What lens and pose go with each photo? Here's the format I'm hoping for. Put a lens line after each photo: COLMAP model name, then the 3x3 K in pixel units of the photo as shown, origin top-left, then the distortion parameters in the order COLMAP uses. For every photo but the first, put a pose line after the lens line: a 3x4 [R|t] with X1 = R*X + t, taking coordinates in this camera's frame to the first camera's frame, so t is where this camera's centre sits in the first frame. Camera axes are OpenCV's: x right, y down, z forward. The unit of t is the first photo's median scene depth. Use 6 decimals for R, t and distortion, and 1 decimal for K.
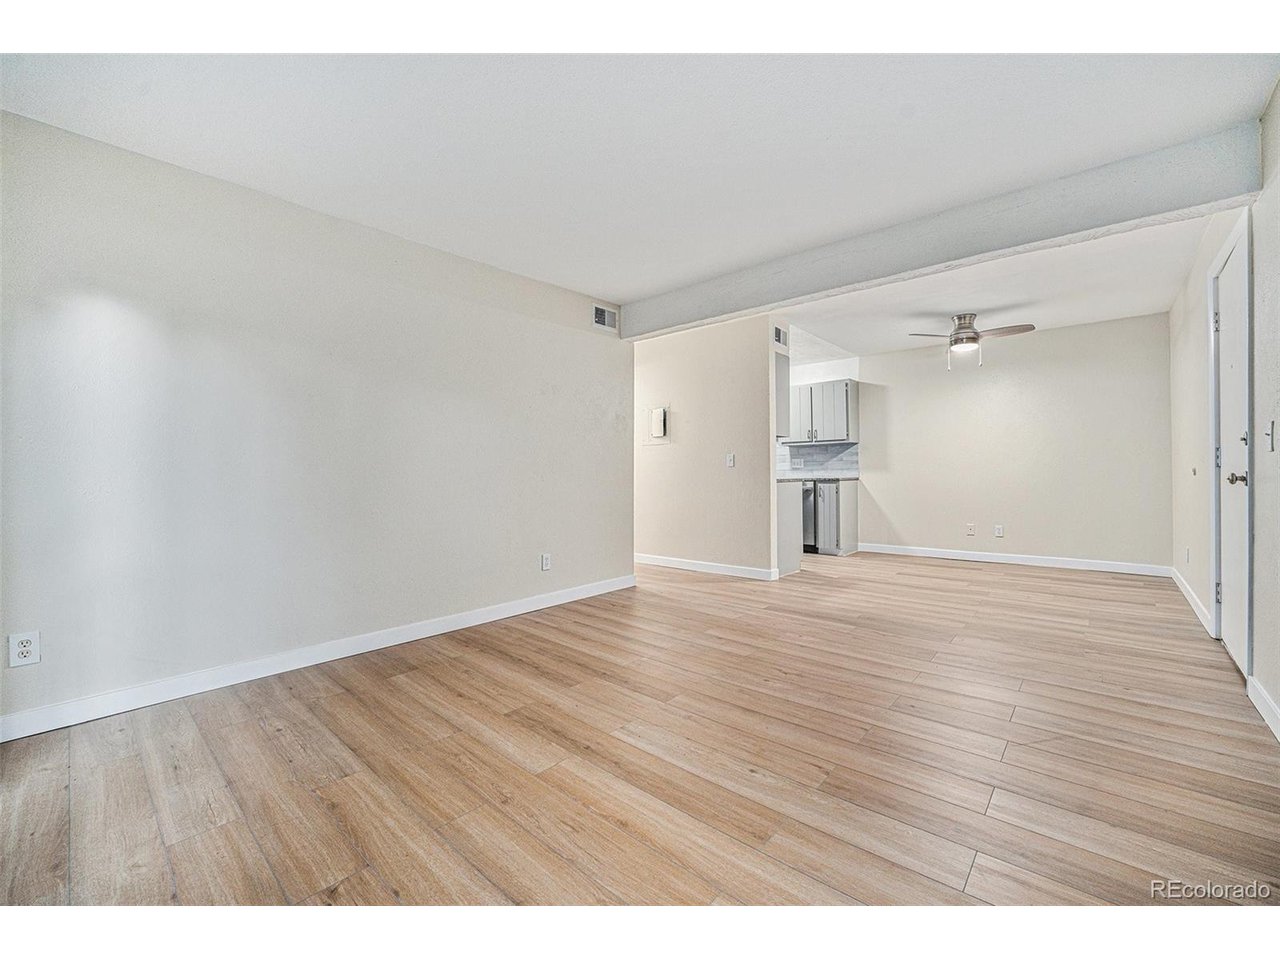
lens RADIAL K [[522.2, 0, 636.9], [0, 522.2, 471.4], [0, 0, 1]] dist [-0.025778, 0.000182]
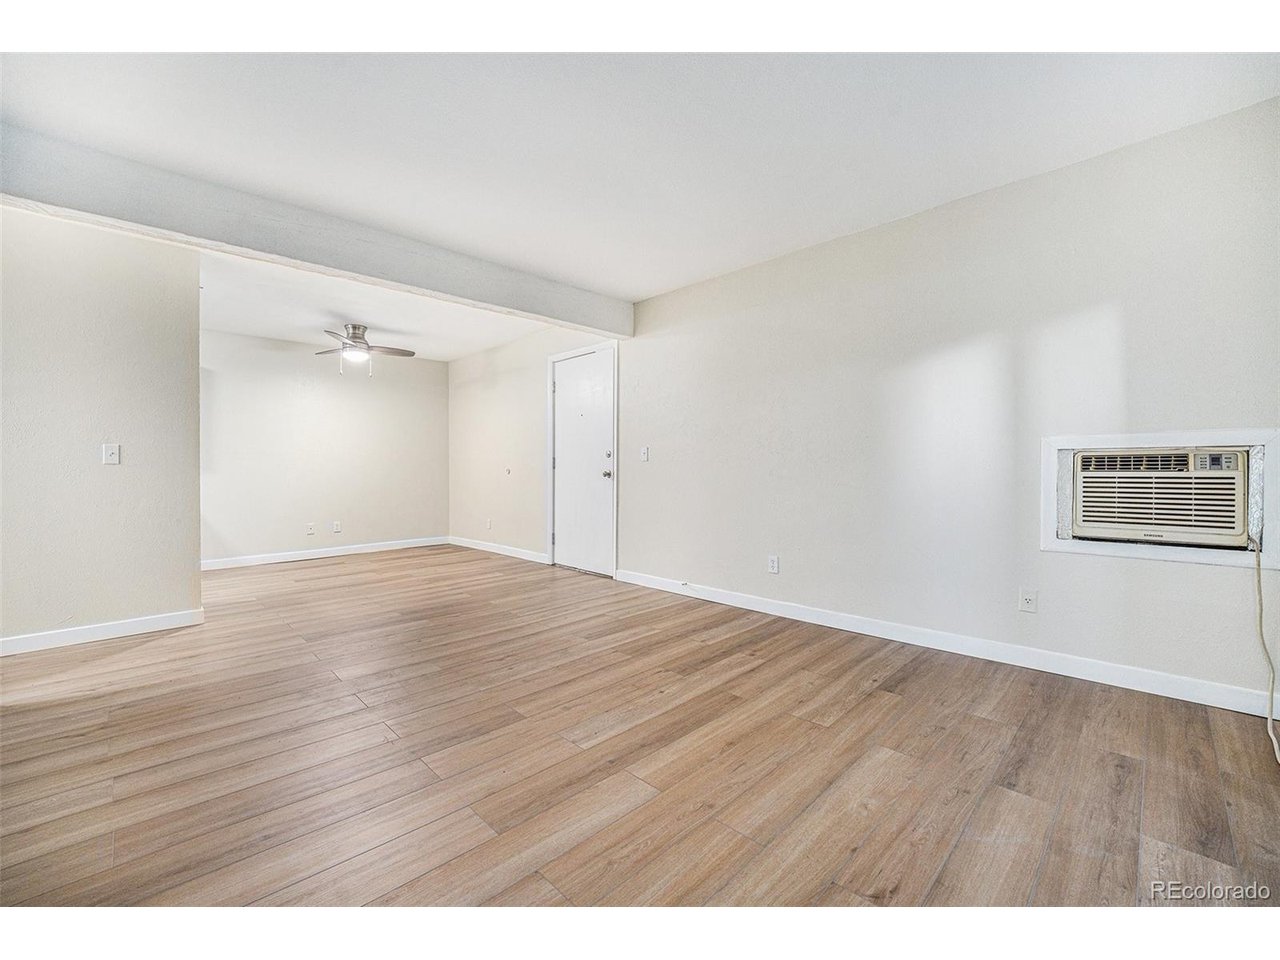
lens RADIAL K [[522.2, 0, 636.9], [0, 522.2, 471.4], [0, 0, 1]] dist [-0.025778, 0.000182]
pose [[0.071548, -0.000447, 0.997437, -0.687373], [0.006179, 0.999981, 0.000004, 0.006439], [-0.997418, 0.006163, 0.071549, 0.593323]]
